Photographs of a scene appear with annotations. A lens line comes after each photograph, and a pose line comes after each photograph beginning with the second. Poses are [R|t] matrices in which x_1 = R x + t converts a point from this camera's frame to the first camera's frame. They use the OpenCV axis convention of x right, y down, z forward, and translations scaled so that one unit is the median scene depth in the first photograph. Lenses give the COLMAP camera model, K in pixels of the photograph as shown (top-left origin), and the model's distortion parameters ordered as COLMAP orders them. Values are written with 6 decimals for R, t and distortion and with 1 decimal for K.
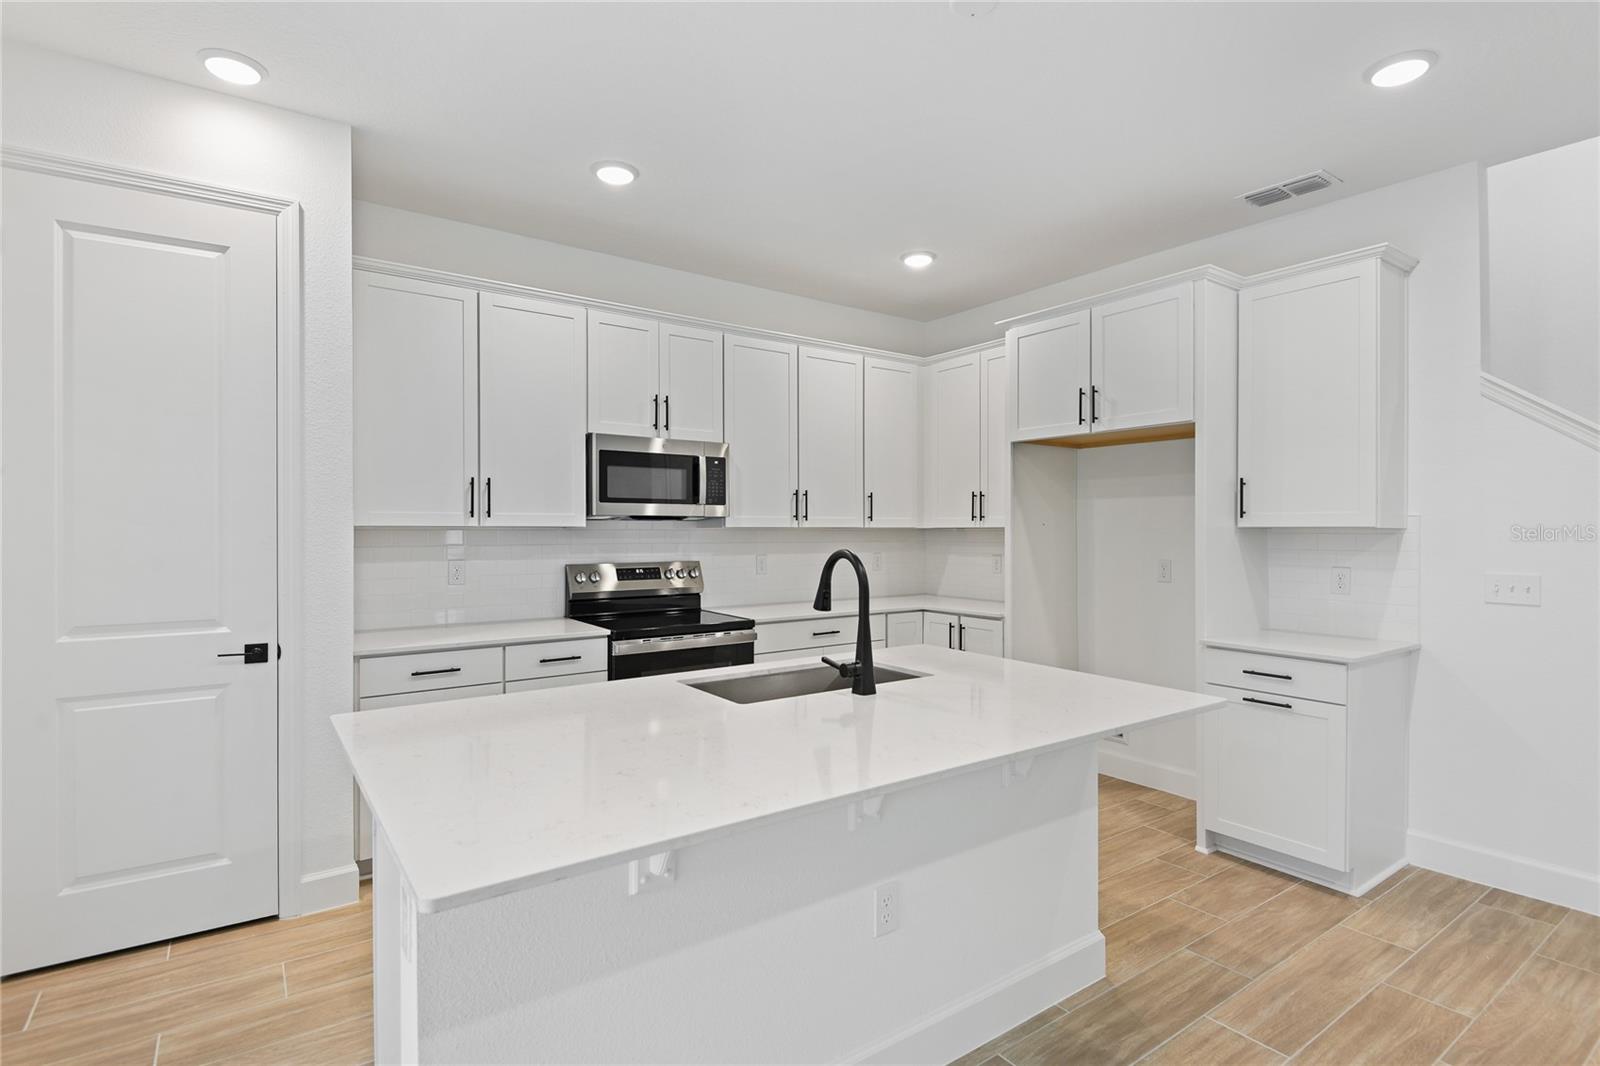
lens RADIAL K [[800.6, 0, 803.6], [0, 800.6, 528.9], [0, 0, 1]] dist [0.000130, -0.000072]
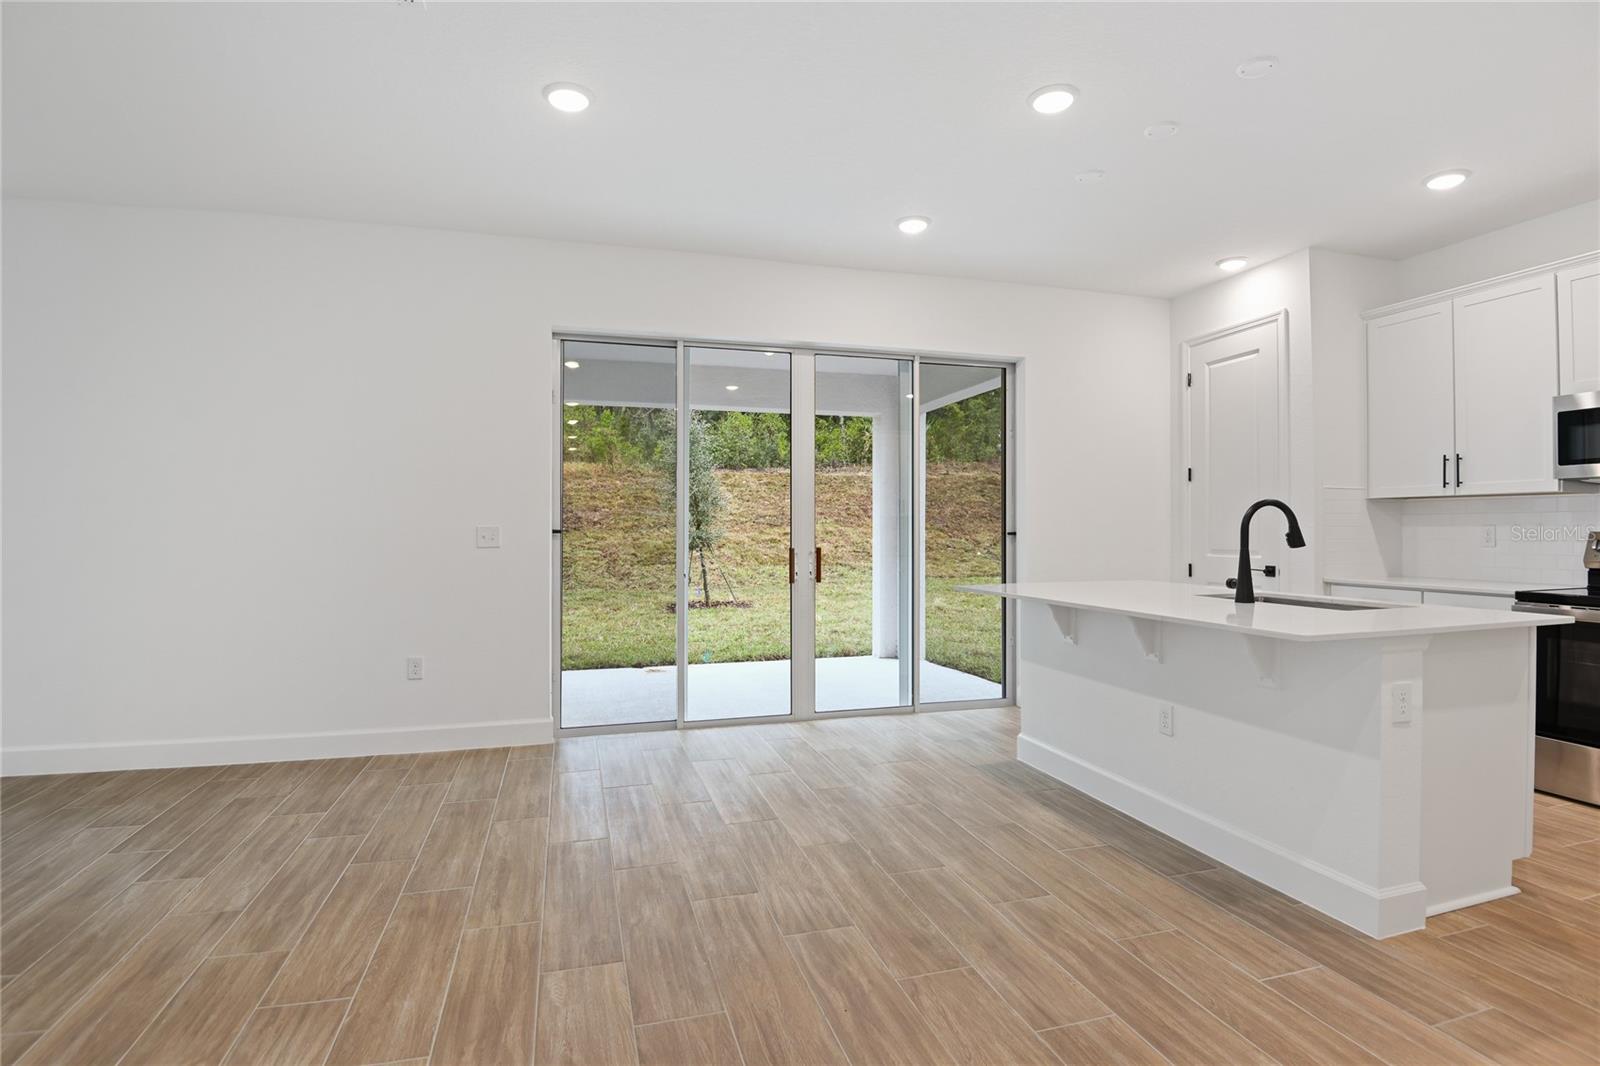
lens RADIAL K [[800.6, 0, 802.7], [0, 800.6, 528.3], [0, 0, 1]] dist [0.000130, -0.000072]
pose [[-0.319164, -0.000259, -0.947699, 1.451304], [-0.001118, 0.999999, 0.000103, 0.066479], [0.947699, 0.001093, -0.319164, 0.632532]]
